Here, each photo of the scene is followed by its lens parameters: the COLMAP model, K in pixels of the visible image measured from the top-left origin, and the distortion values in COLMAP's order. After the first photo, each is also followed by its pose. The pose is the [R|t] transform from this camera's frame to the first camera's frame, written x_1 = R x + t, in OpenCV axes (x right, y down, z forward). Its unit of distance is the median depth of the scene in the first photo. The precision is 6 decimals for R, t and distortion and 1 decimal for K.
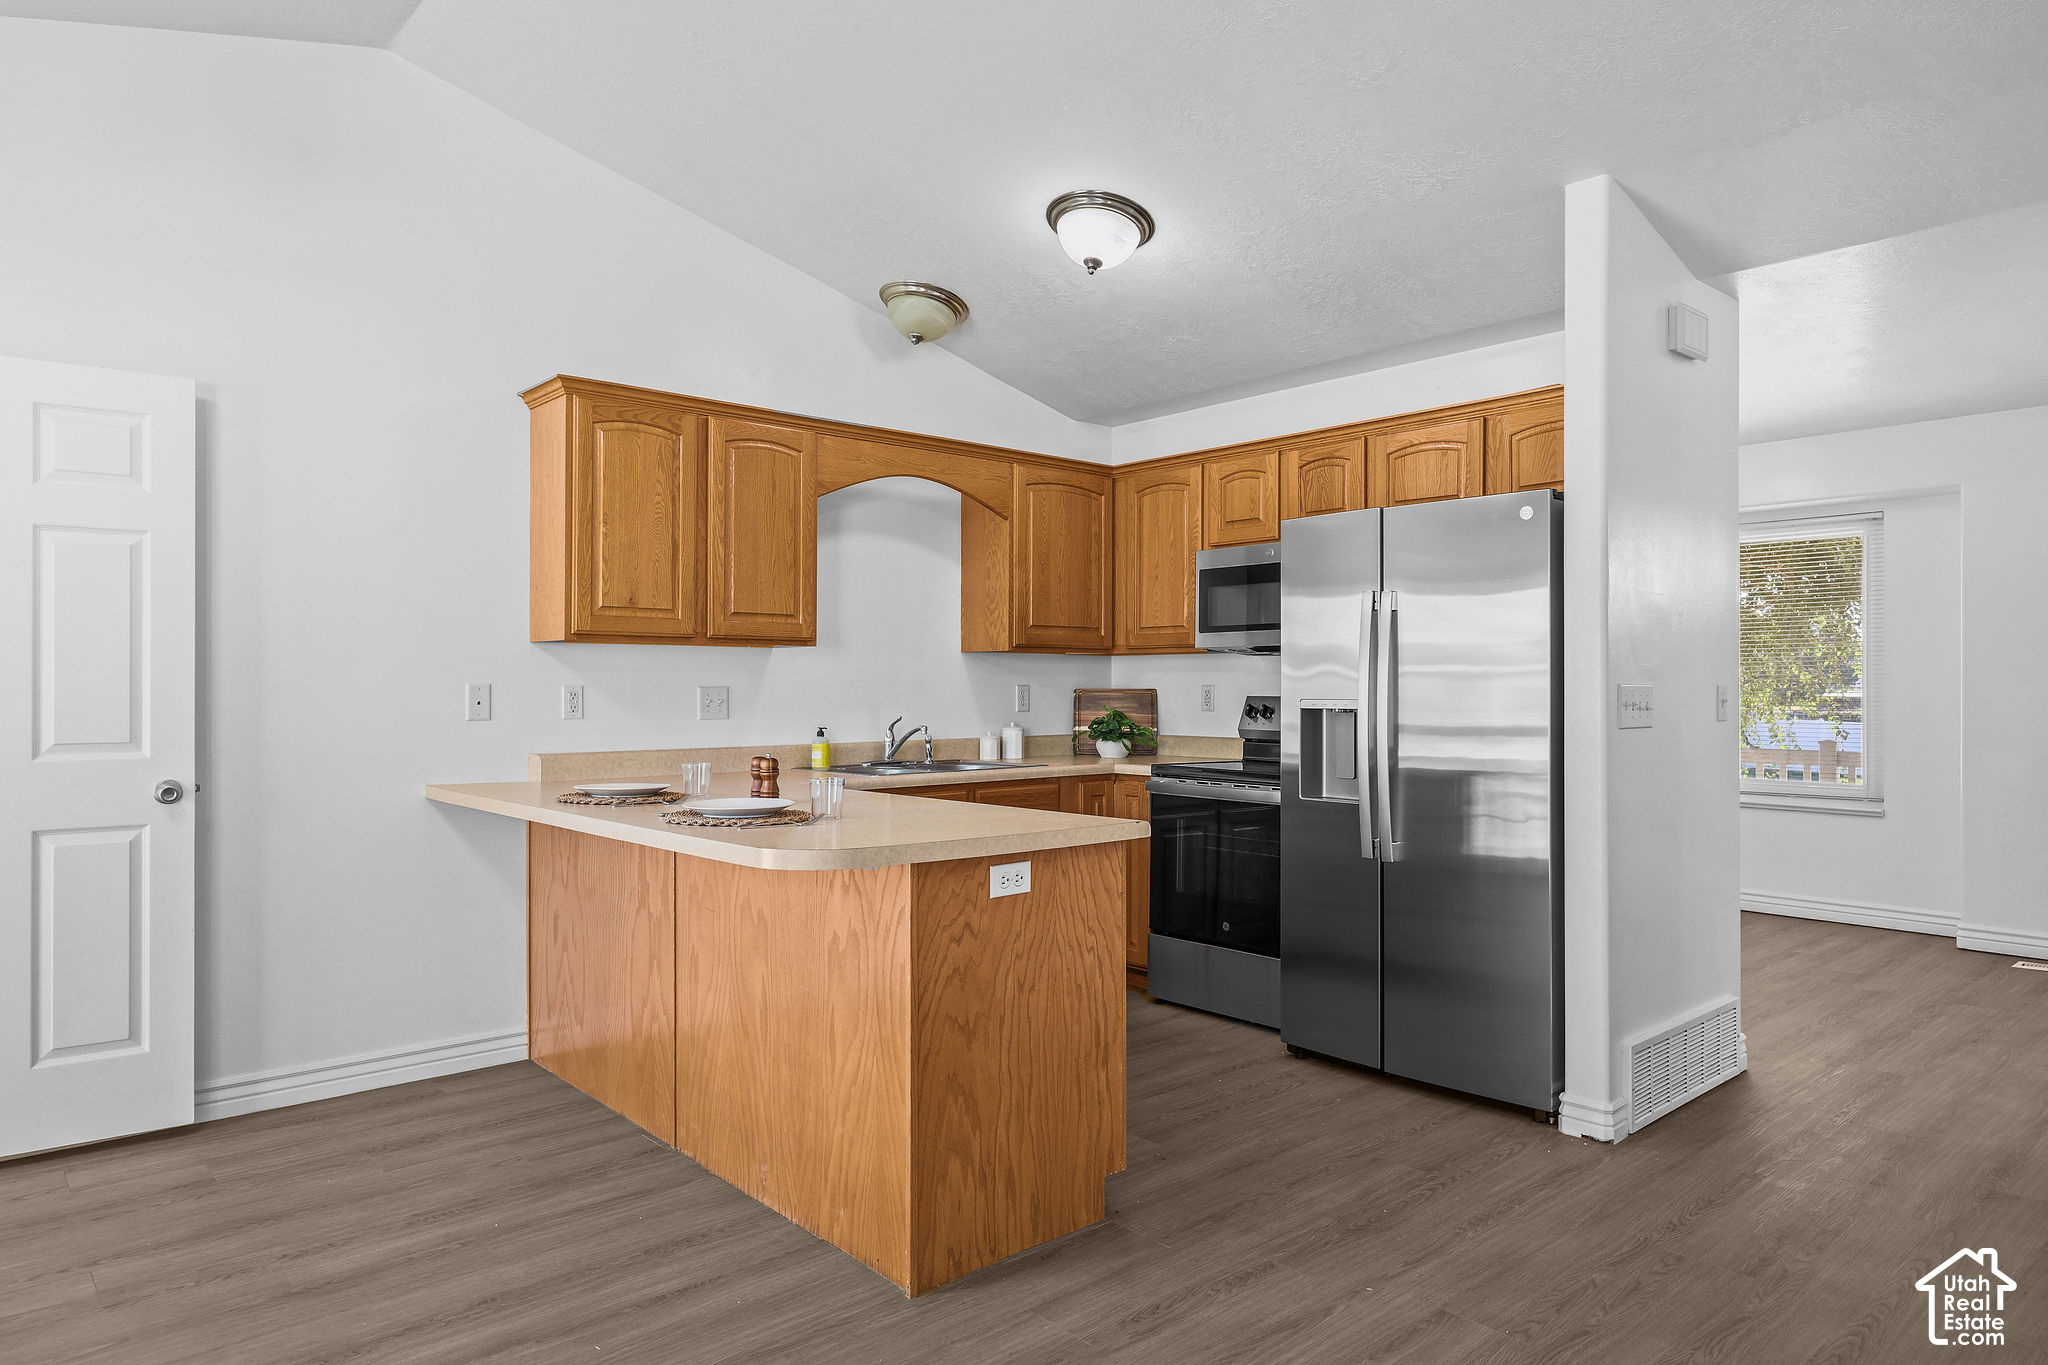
lens RADIAL K [[1250.0, 0, 1012.2], [0, 1250.0, 680.8], [0, 0, 1]] dist [0.003792, 0.000800]
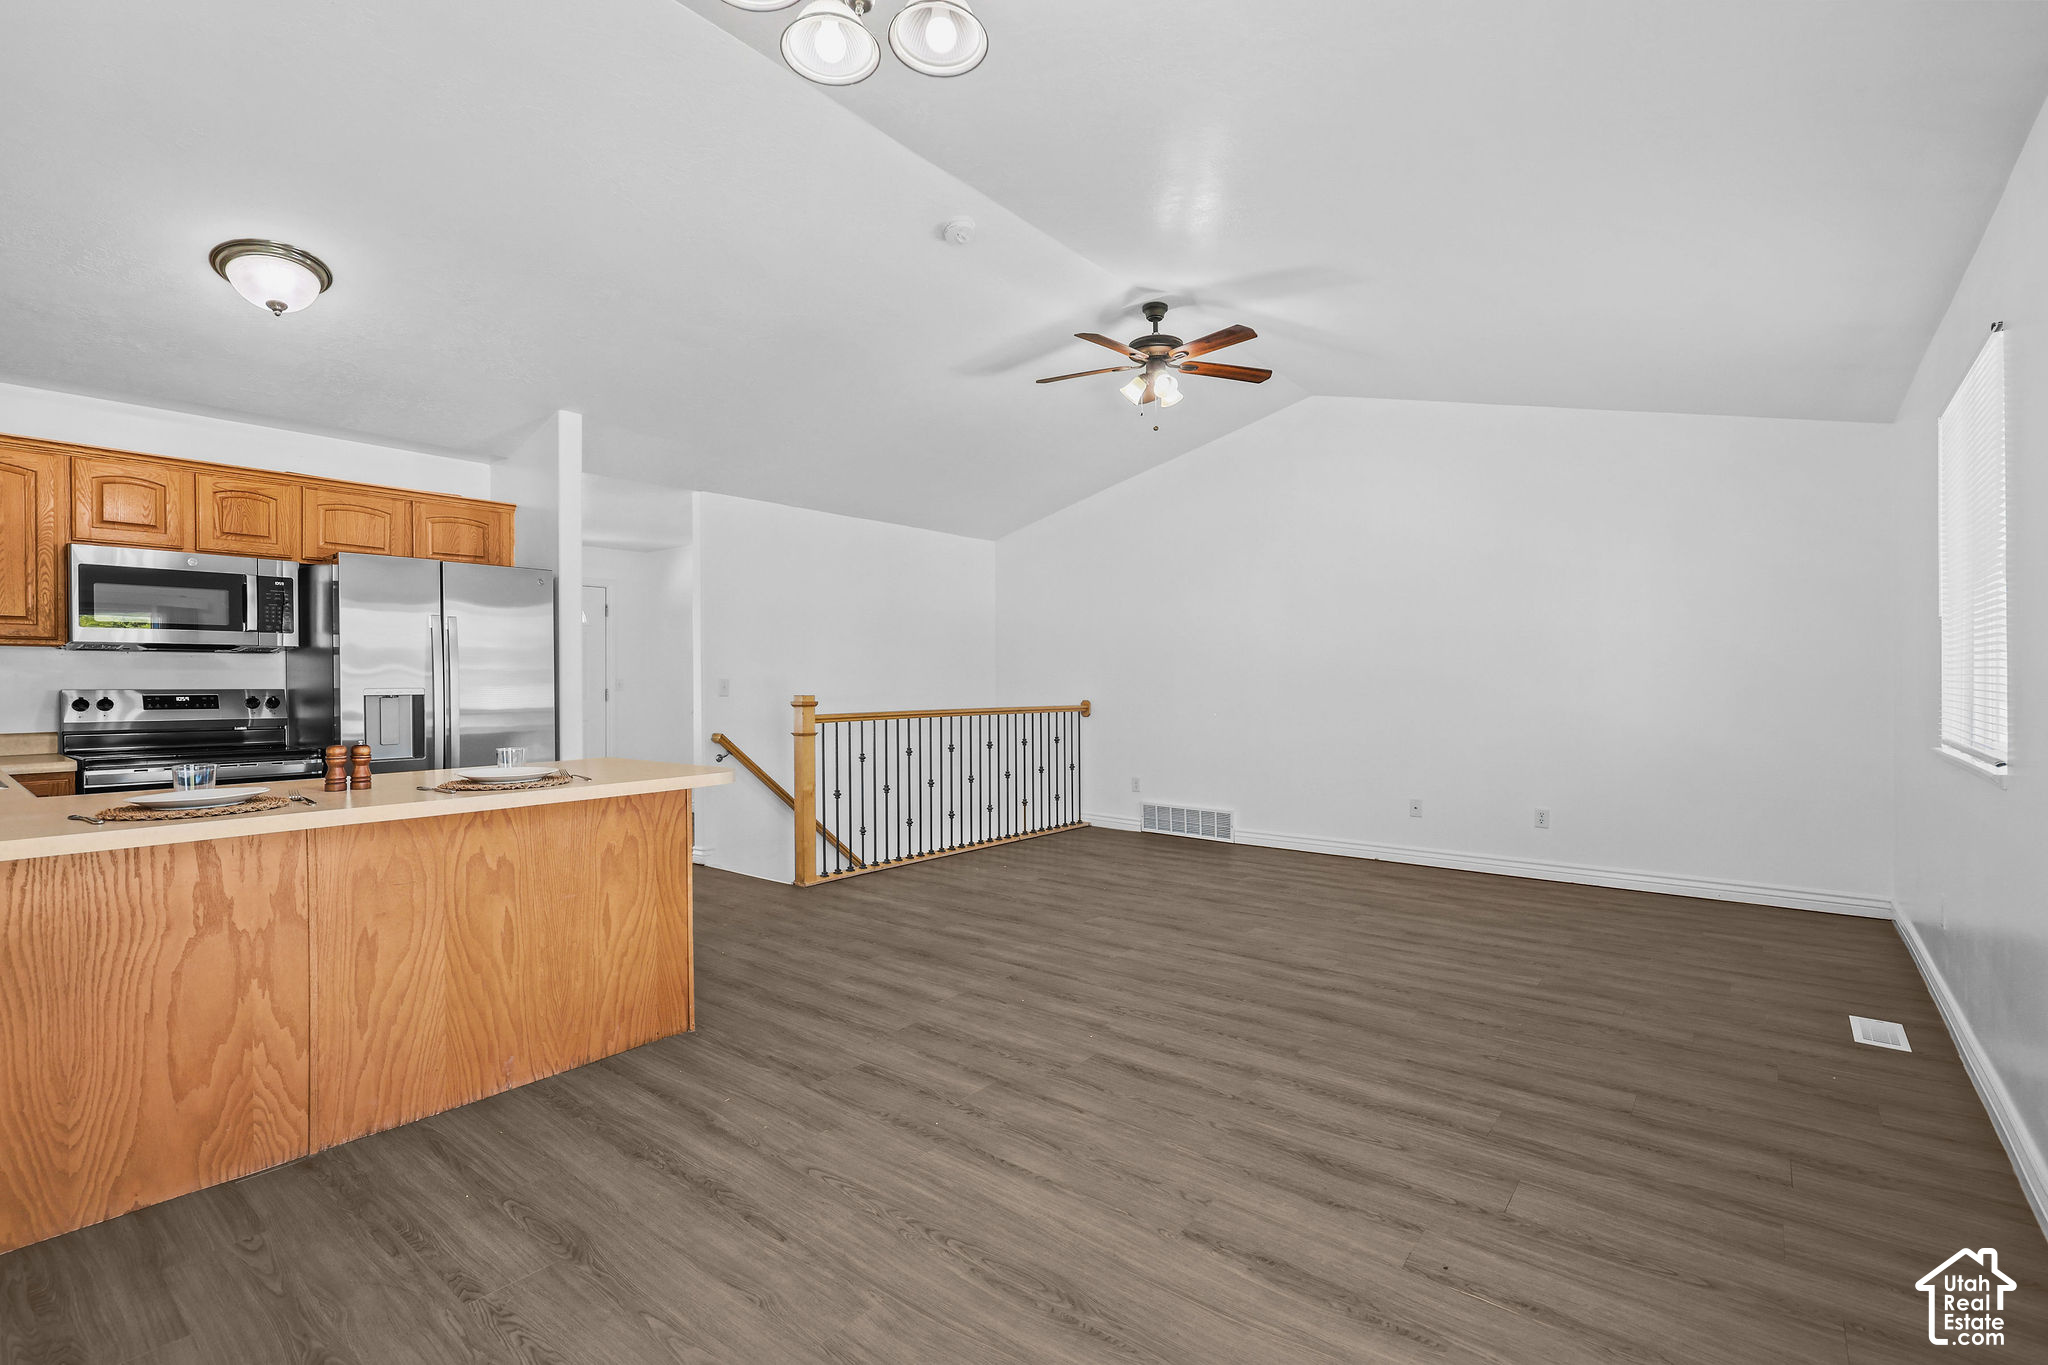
lens RADIAL K [[910.6, 0, 1016.2], [0, 910.6, 686.6], [0, 0, 1]] dist [-0.004081, 0.000029]
pose [[-0.168494, -0.004142, 0.985694, -1.221871], [-0.001092, 0.999991, 0.004015, 0.010968], [-0.985702, -0.000400, -0.168497, 0.678534]]
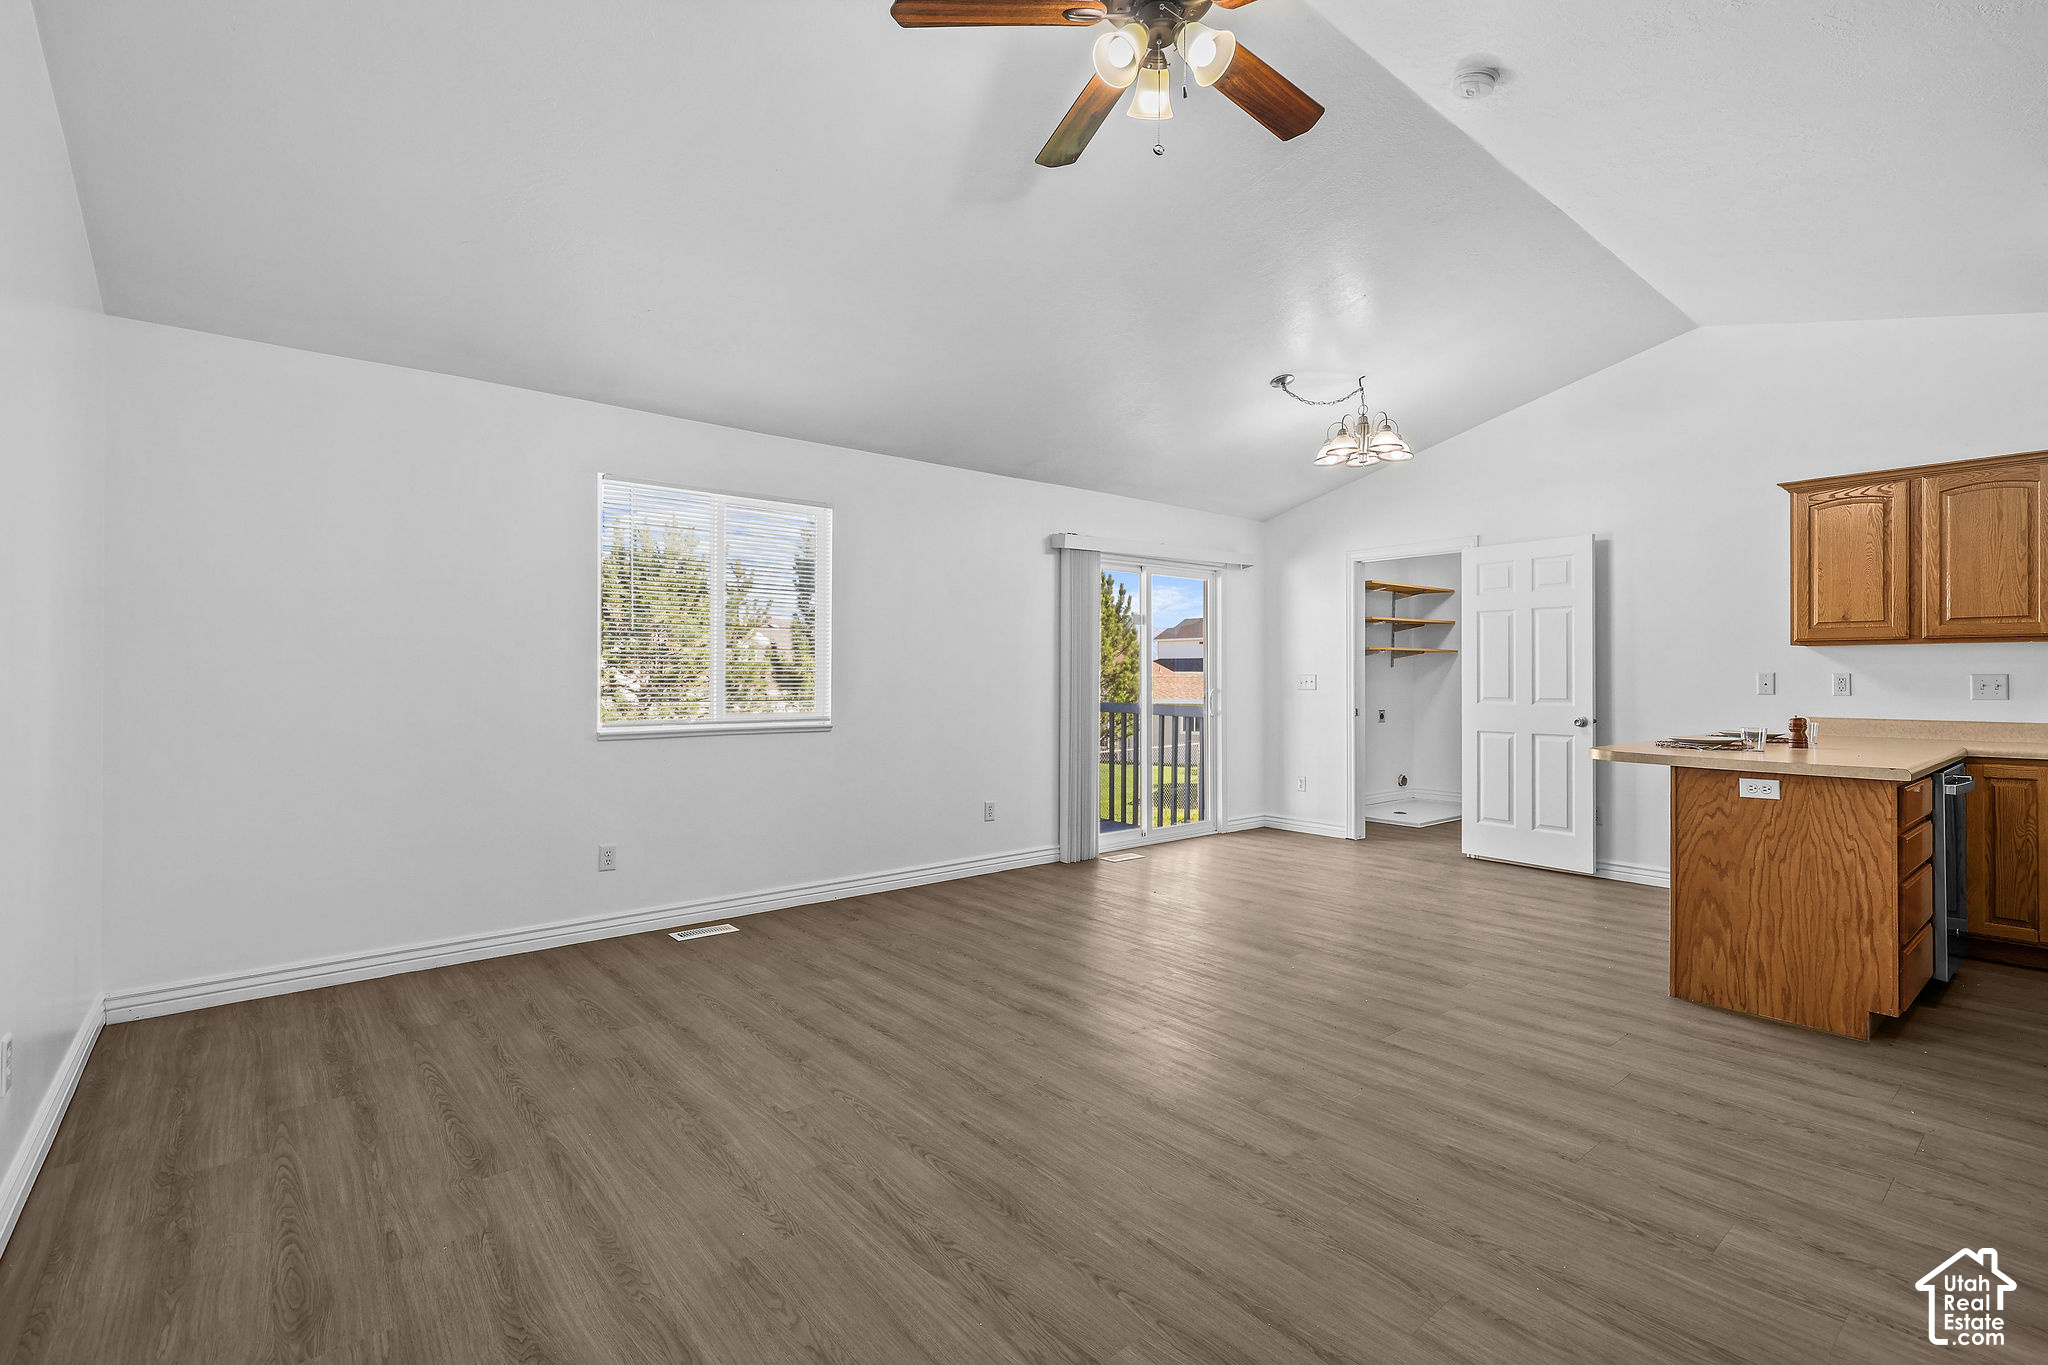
lens RADIAL K [[910.6, 0, 1029.8], [0, 910.6, 681.6], [0, 0, 1]] dist [-0.004081, 0.000029]
pose [[-0.012570, 0.005315, -0.999907, 1.148206], [0.002713, 0.999982, 0.005281, 0.007315], [0.999917, -0.002647, -0.012585, 0.044822]]
